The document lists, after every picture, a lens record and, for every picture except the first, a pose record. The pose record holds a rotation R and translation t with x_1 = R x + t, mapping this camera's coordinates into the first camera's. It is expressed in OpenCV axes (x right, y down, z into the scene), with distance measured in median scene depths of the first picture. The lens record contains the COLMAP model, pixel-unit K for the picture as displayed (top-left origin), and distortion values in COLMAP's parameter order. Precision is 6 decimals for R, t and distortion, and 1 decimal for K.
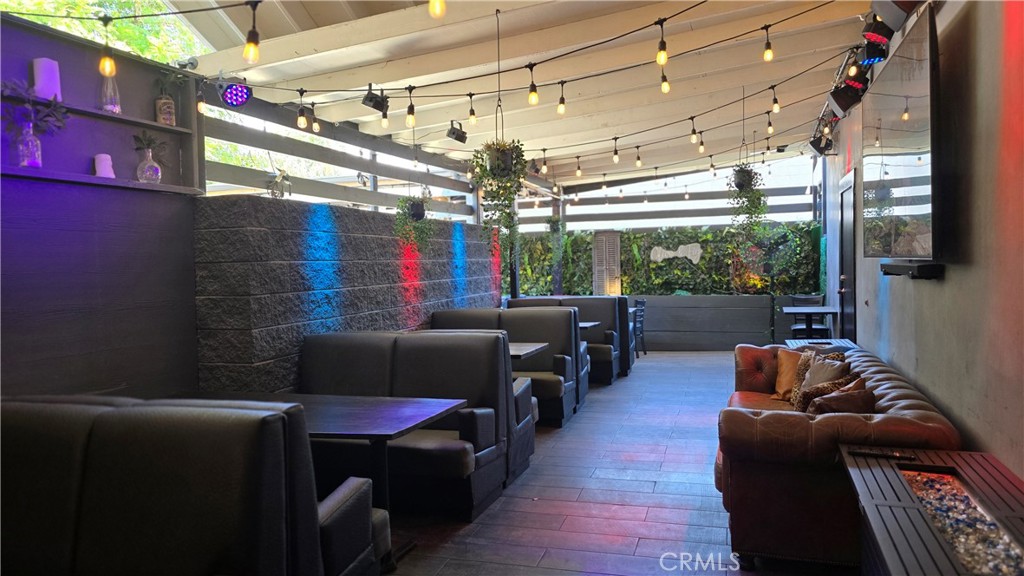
lens RADIAL K [[699.4, 0, 512.7], [0, 699.4, 288.4], [0, 0, 1]] dist [0.046585, -0.013325]
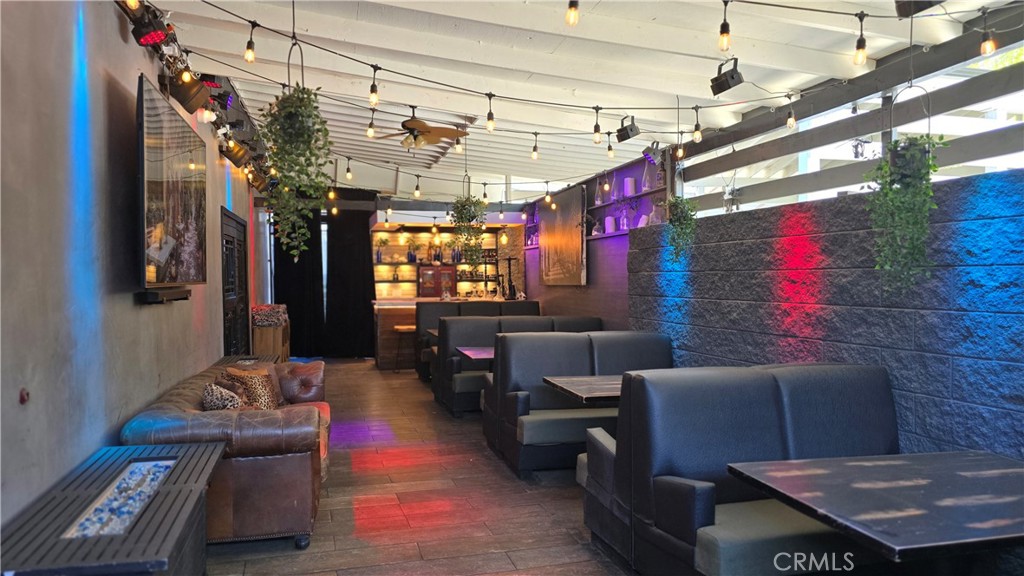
lens RADIAL K [[699.4, 0, 514.3], [0, 699.4, 286.0], [0, 0, 1]] dist [0.046585, -0.013325]
pose [[-0.840055, 0.033931, -0.541439, 0.530163], [0.004674, 0.998458, 0.055320, -0.076107], [0.542481, 0.043941, -0.838918, 1.710689]]
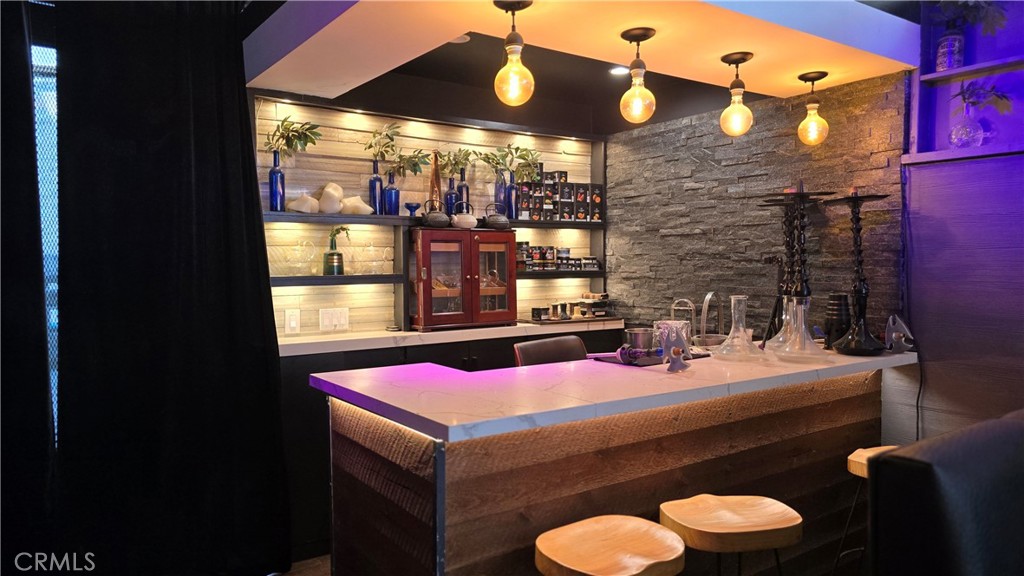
lens RADIAL K [[699.4, 0, 486.4], [0, 699.4, 293.5], [0, 0, 1]] dist [0.046585, -0.013325]
pose [[-0.636928, 0.058134, -0.768728, 0.341222], [-0.012074, 0.996278, 0.085345, -0.051237], [0.770829, 0.063640, -0.633856, 1.100126]]
